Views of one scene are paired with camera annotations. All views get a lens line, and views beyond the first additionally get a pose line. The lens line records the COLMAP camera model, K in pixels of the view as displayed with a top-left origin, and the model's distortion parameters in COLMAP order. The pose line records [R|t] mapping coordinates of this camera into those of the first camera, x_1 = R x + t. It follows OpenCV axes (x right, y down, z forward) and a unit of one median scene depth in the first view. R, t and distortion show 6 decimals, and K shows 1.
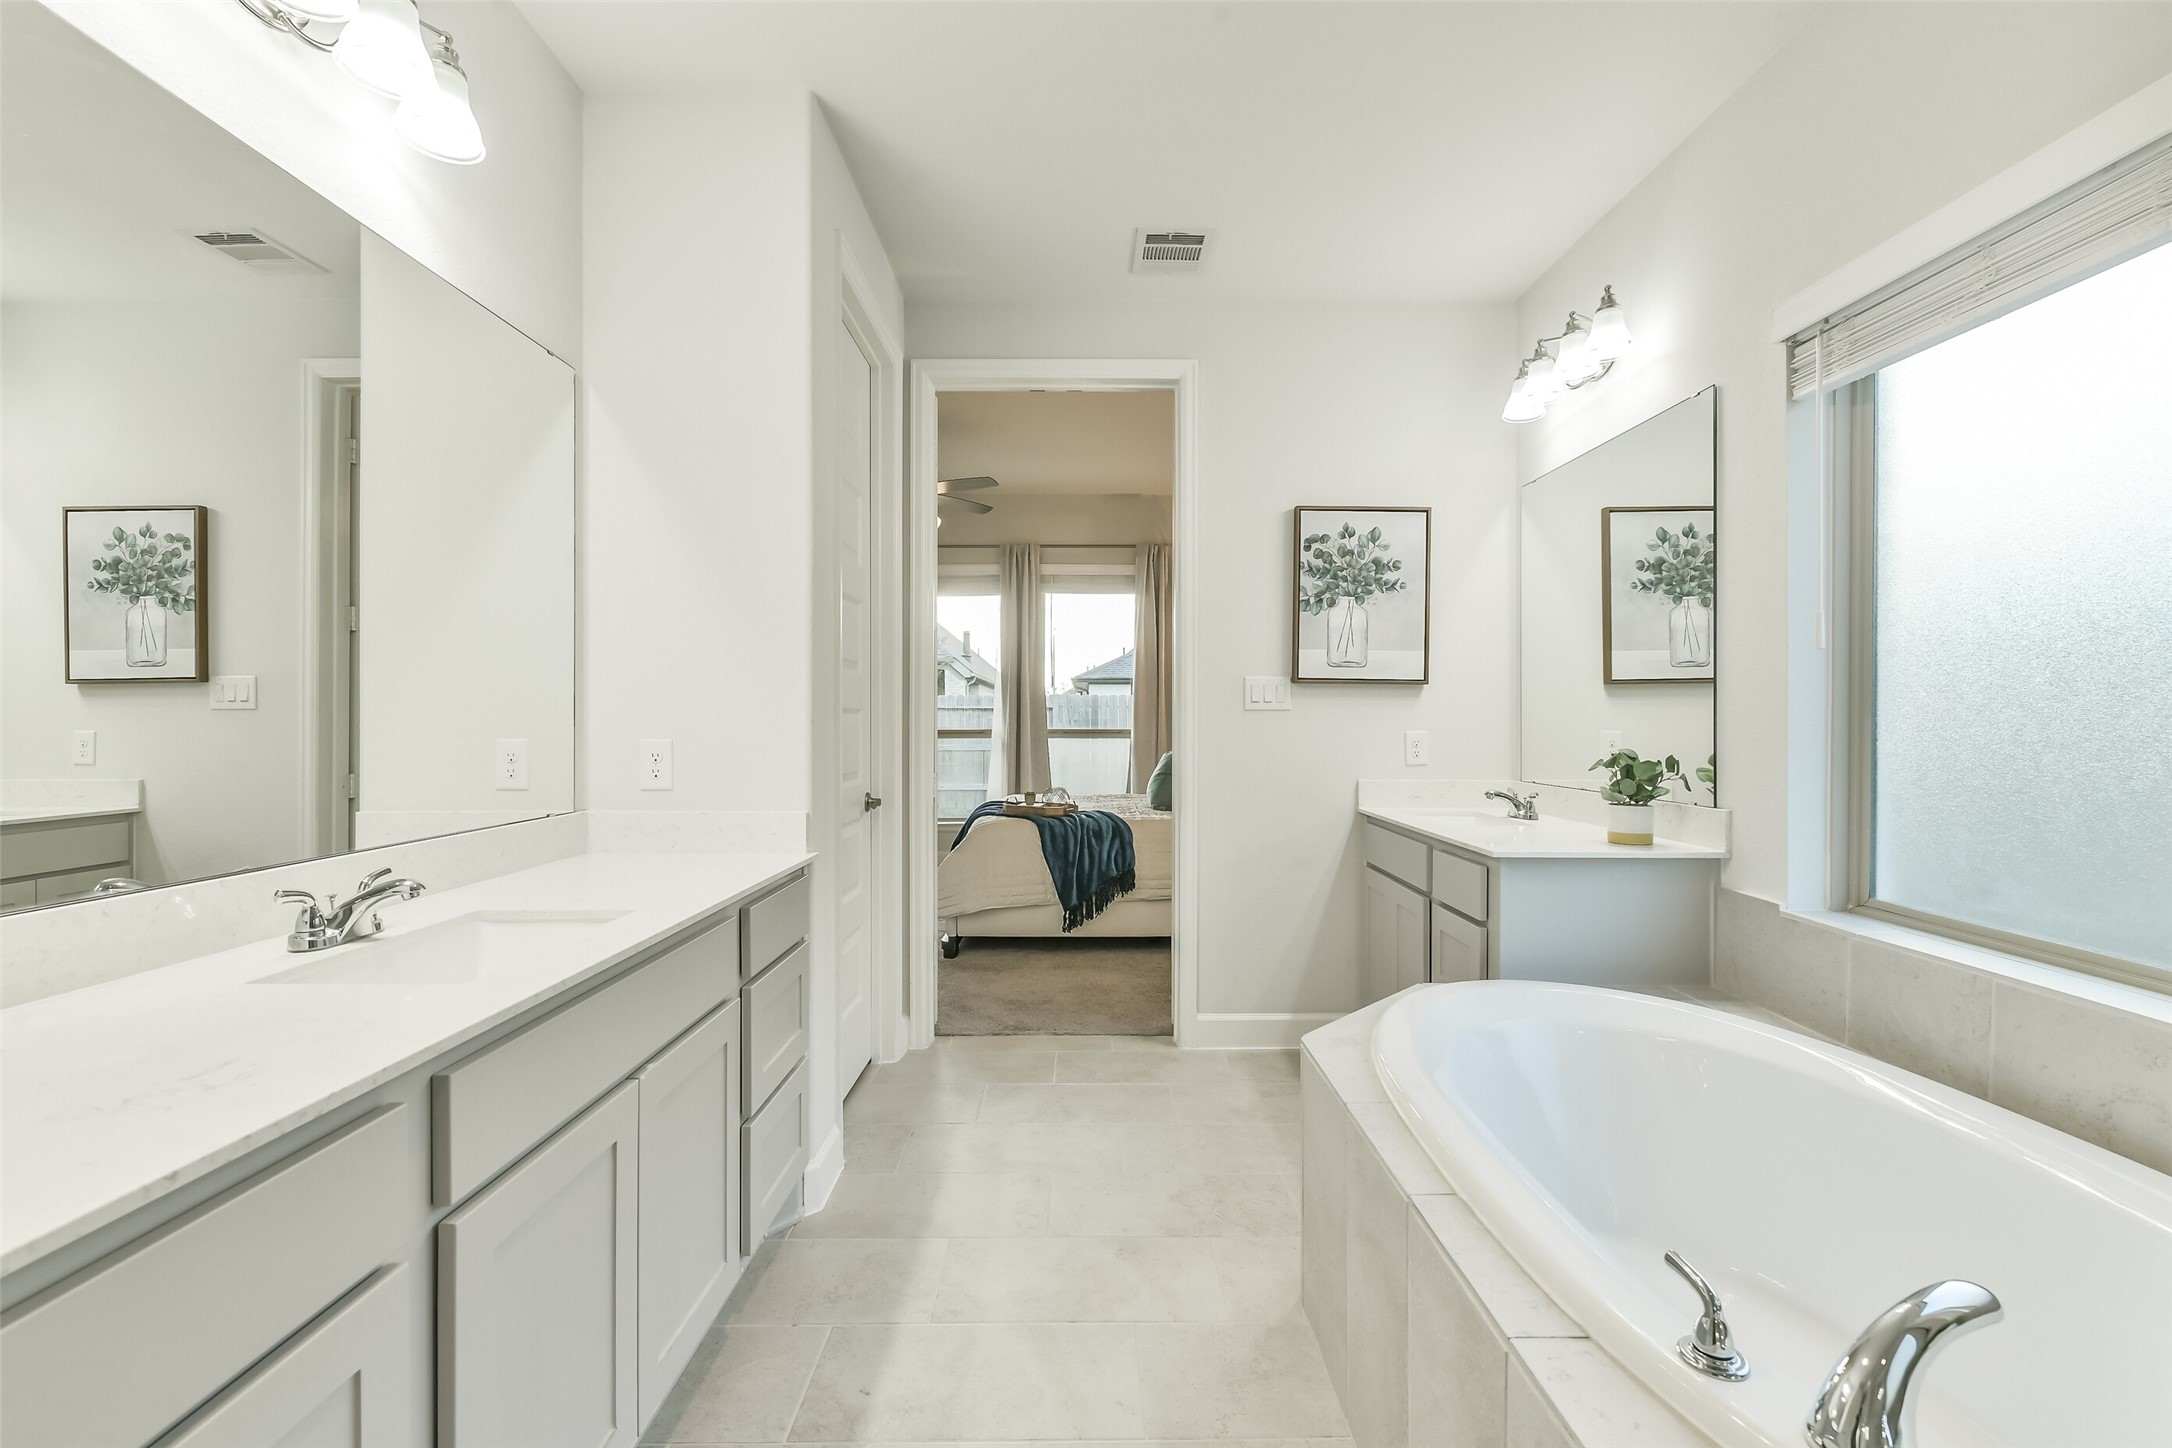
lens RADIAL K [[931.7, 0, 1089.9], [0, 931.7, 716.8], [0, 0, 1]] dist [-0.002675, -0.000693]
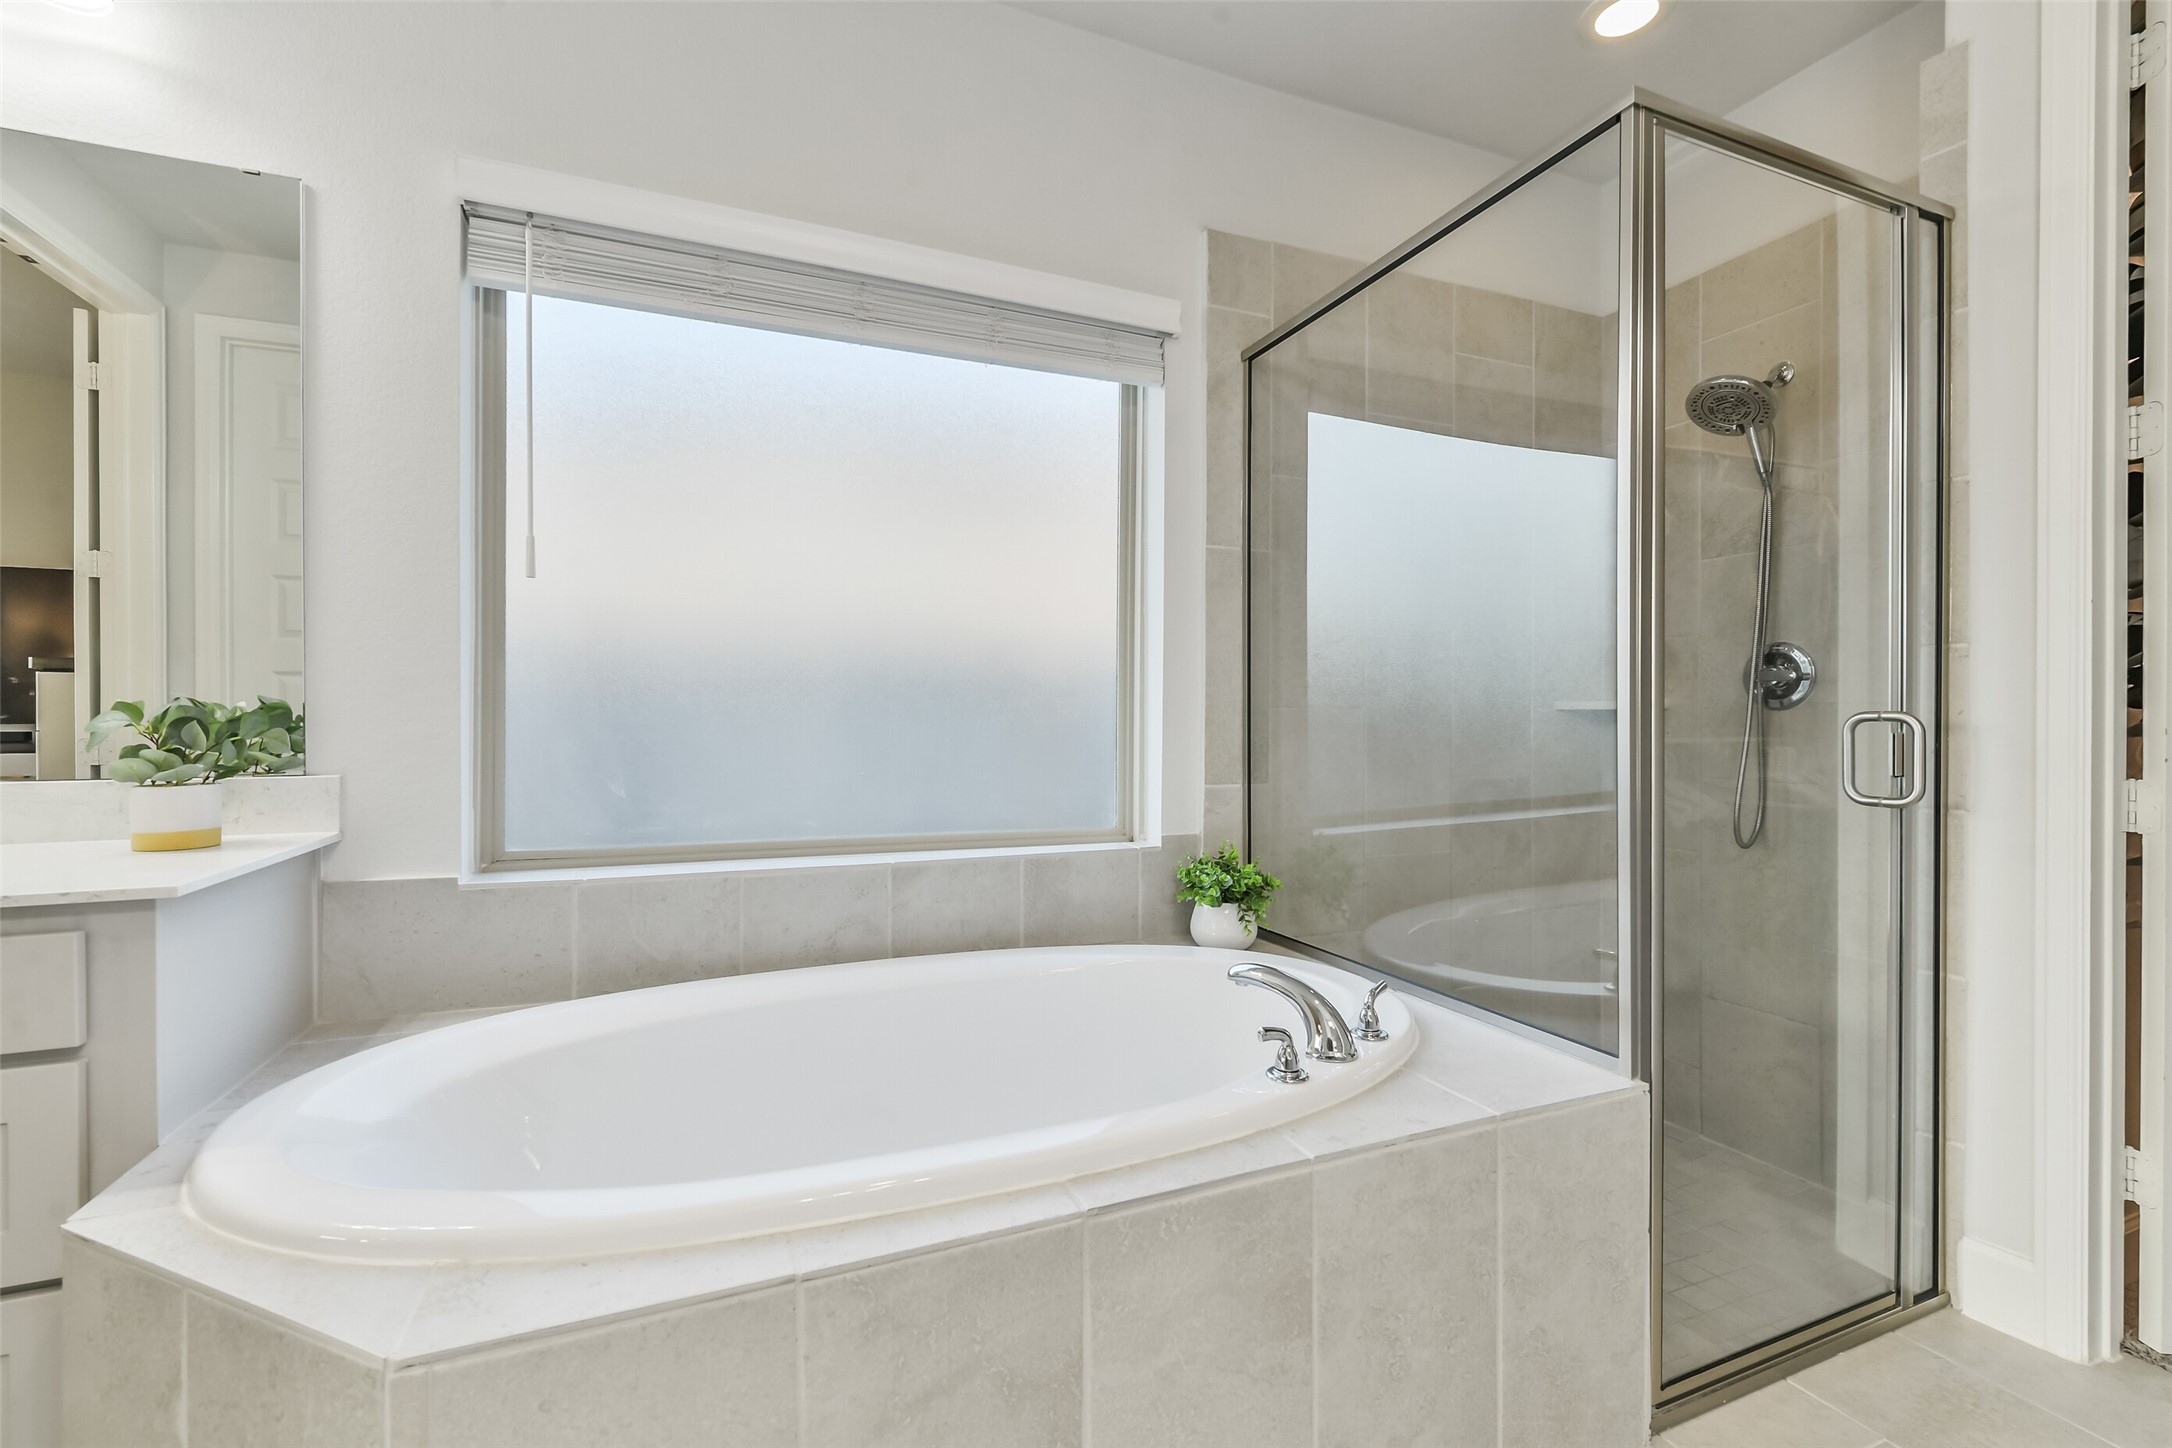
lens RADIAL K [[921.3, 0, 1086.0], [0, 921.3, 724.0], [0, 0, 1]] dist [0.001706, 0.000341]
pose [[-0.367480, -0.007111, 0.930004, -0.245775], [-0.001355, 0.999974, 0.007111, 0.061581], [-0.930030, 0.001353, -0.367480, 0.829952]]
